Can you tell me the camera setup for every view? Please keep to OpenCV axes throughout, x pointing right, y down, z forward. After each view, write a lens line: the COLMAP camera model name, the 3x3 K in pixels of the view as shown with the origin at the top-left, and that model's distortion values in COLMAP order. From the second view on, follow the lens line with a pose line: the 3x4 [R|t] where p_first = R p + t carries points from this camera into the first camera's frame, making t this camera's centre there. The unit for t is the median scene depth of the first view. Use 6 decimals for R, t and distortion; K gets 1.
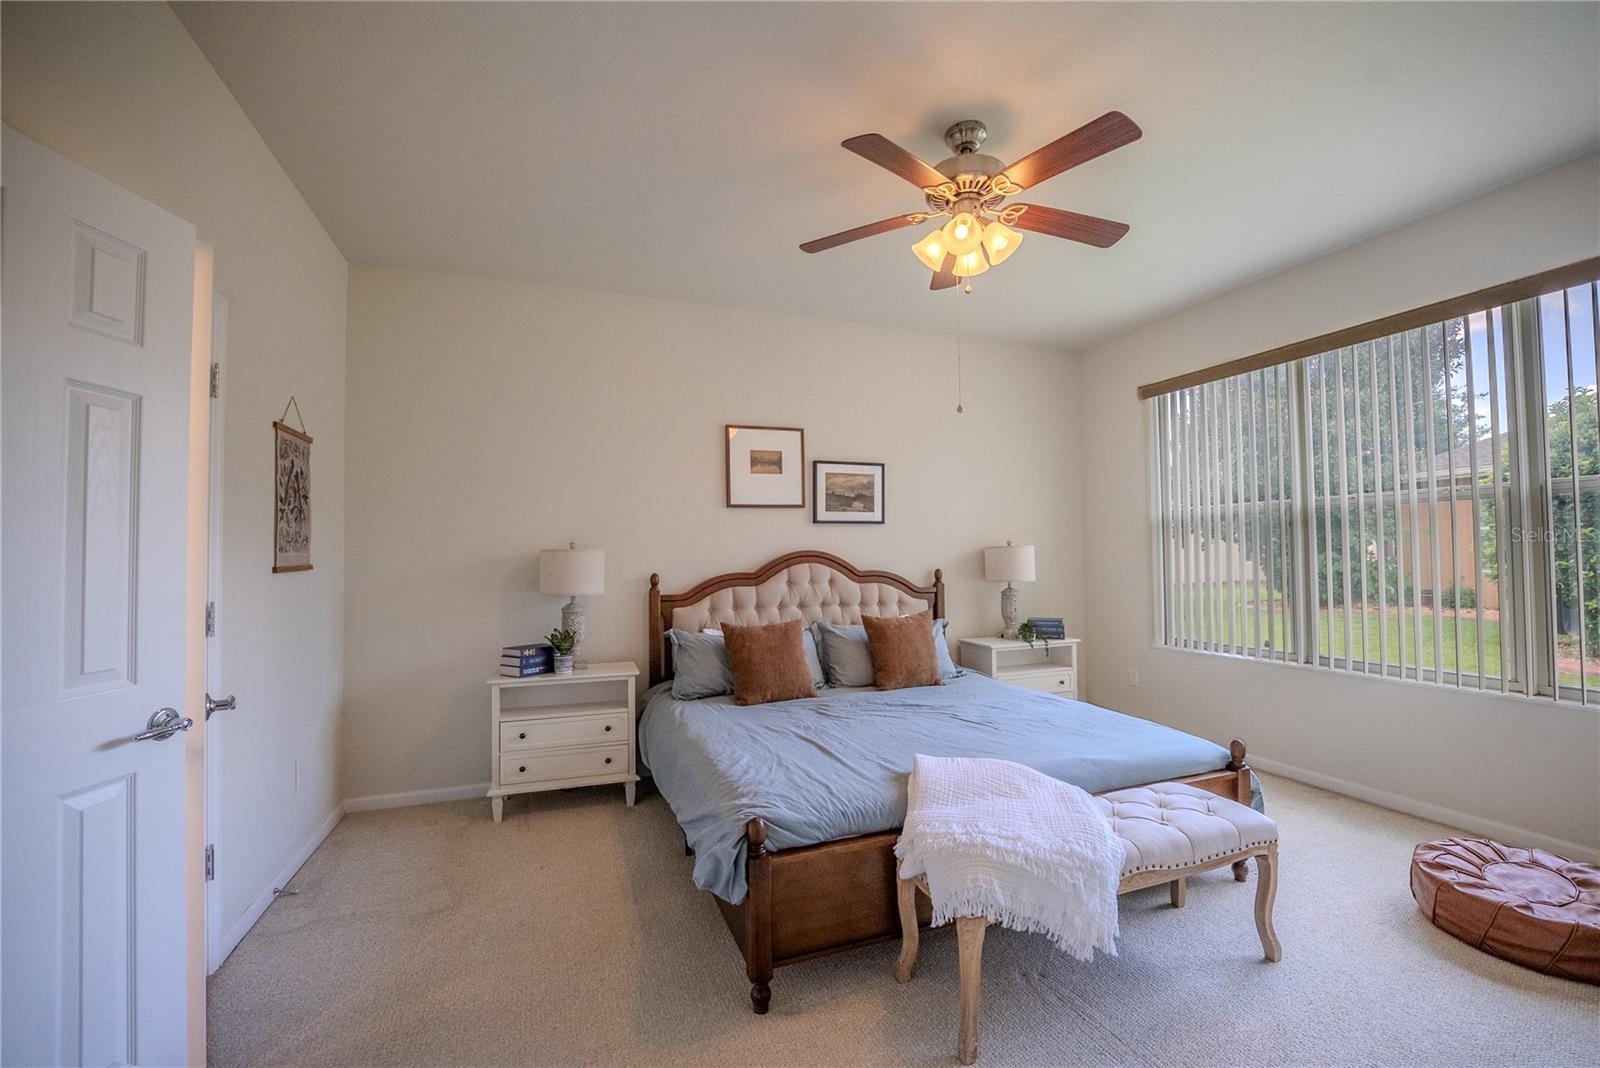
lens RADIAL K [[656.5, 0, 802.1], [0, 656.5, 536.4], [0, 0, 1]] dist [-0.029795, 0.003927]
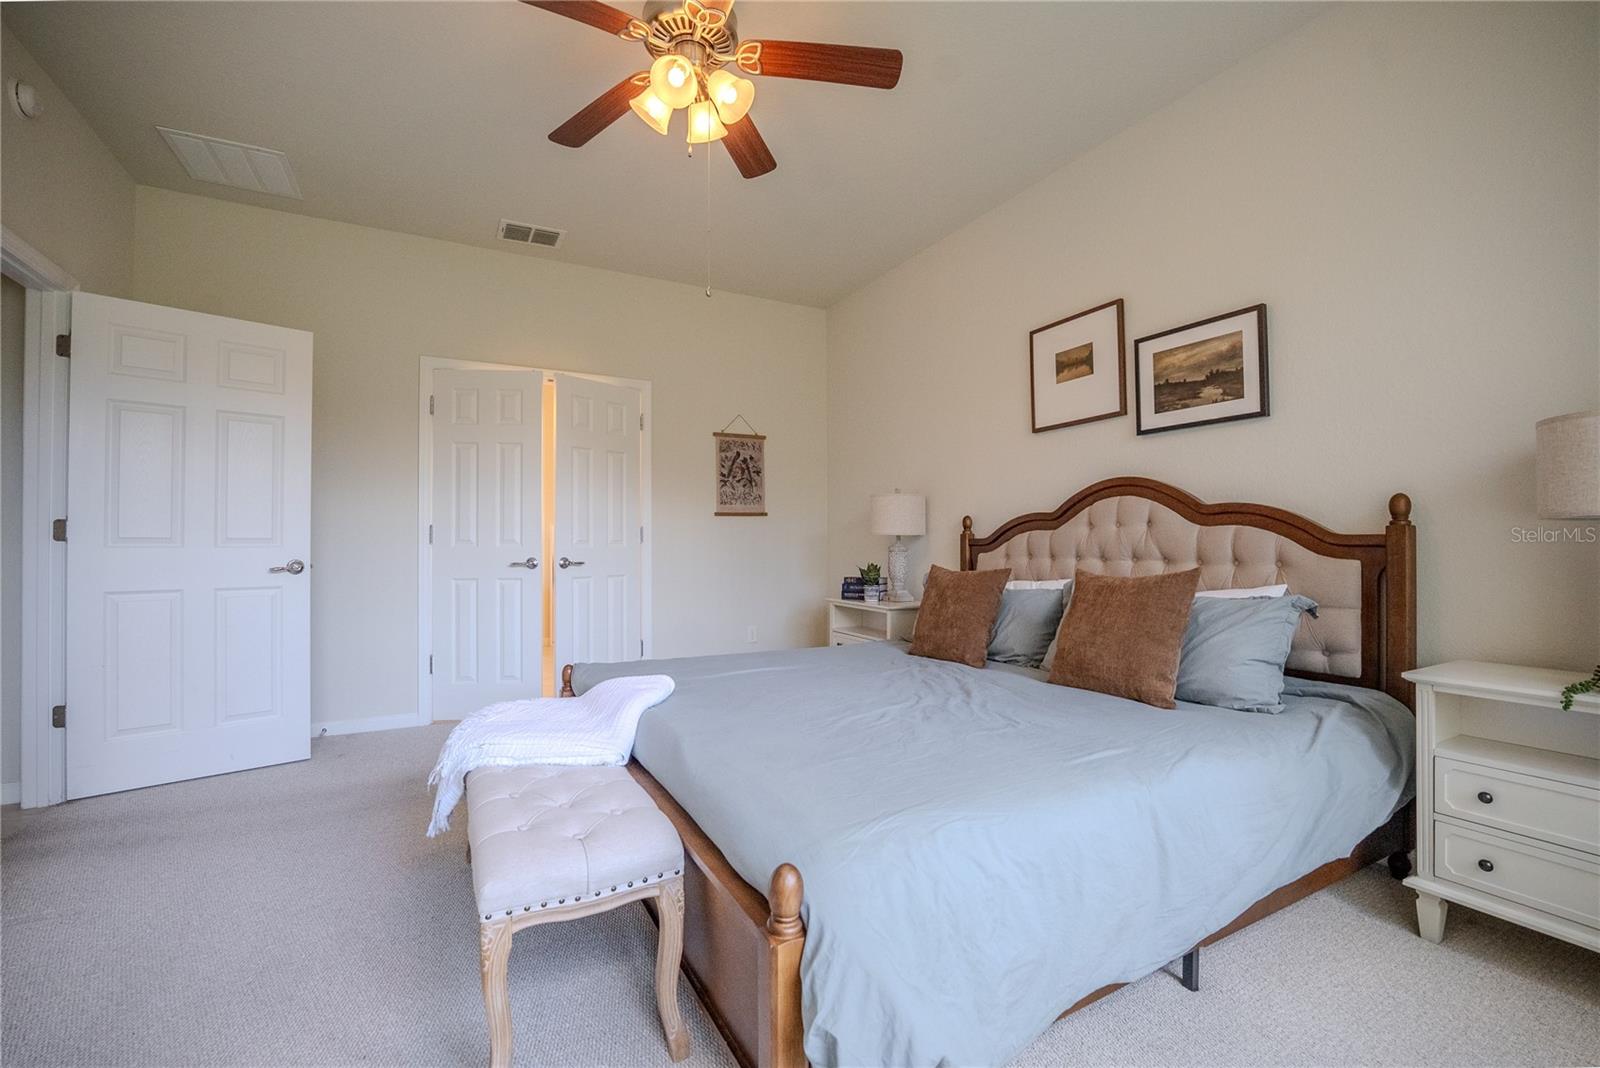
lens RADIAL K [[674.8, 0, 800.0], [0, 674.8, 534.0], [0, 0, 1]] dist [-0.027577, 0.000396]
pose [[0.132597, -0.004754, -0.991159, 0.671525], [0.033257, 0.999447, -0.000344, 0.071294], [0.990612, -0.032918, 0.132681, 0.599412]]
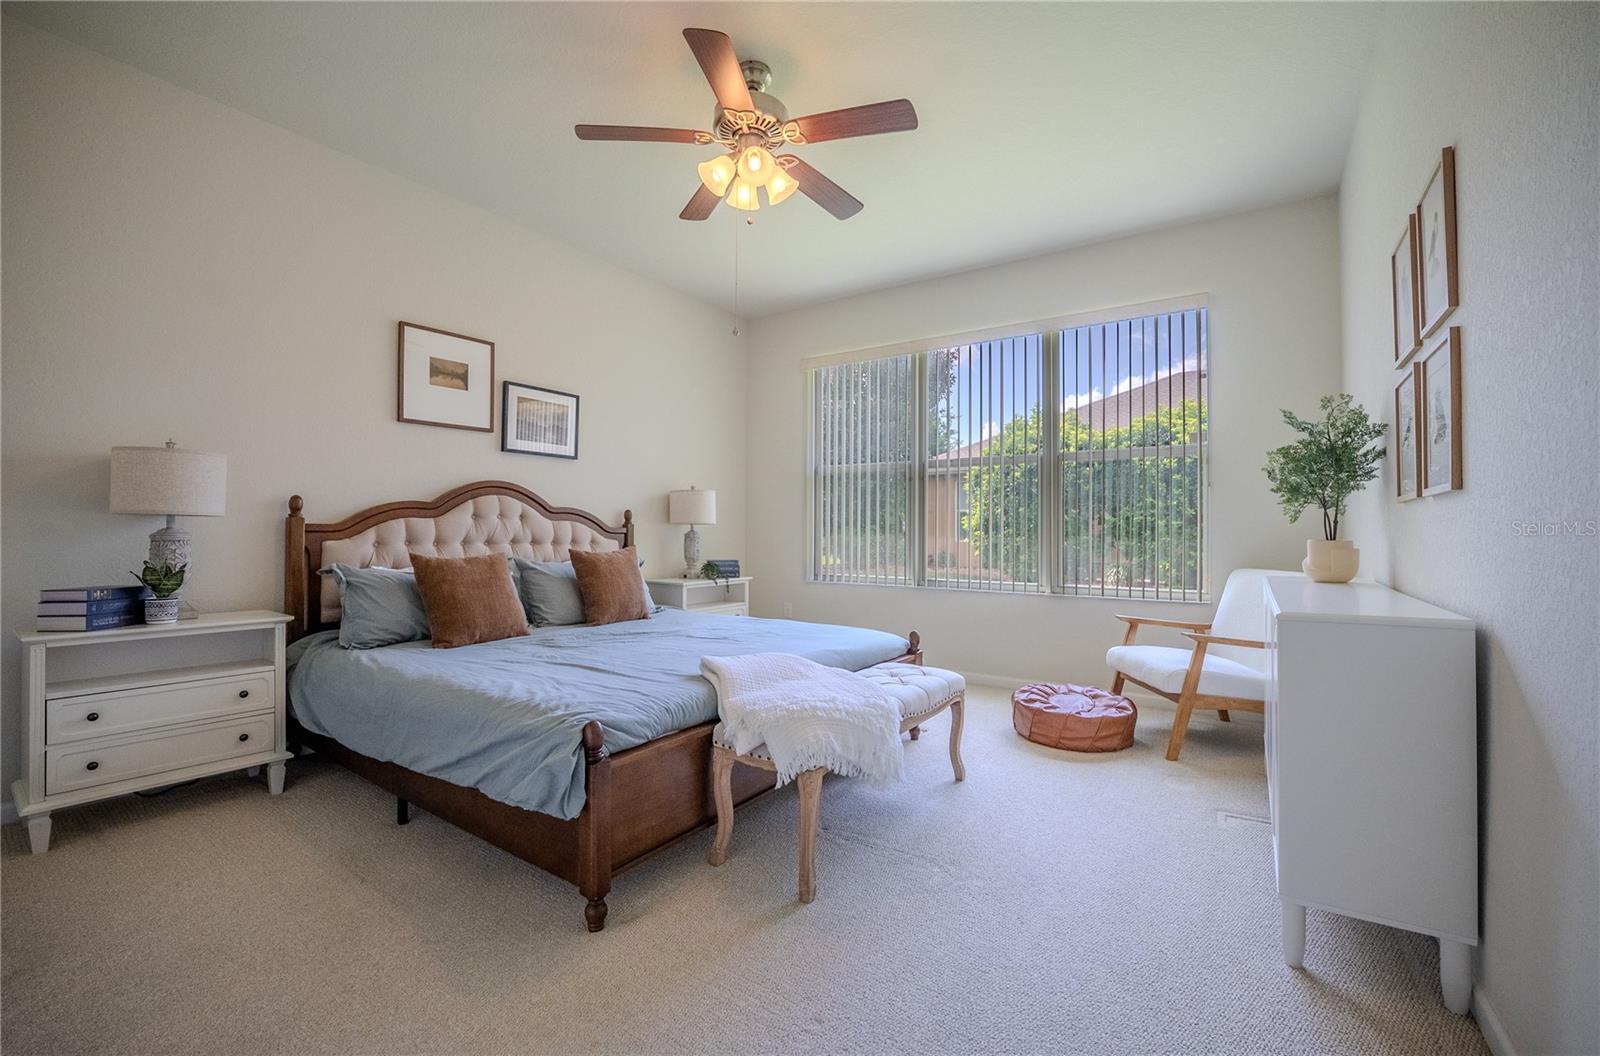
lens RADIAL K [[659.3, 0, 799.7], [0, 659.3, 525.6], [0, 0, 1]] dist [-0.028356, -0.000121]
pose [[0.820736, 0.020546, 0.570938, -0.164995], [-0.031060, 0.999480, 0.008681, 0.063624], [-0.570463, -0.024858, 0.820947, 0.038884]]
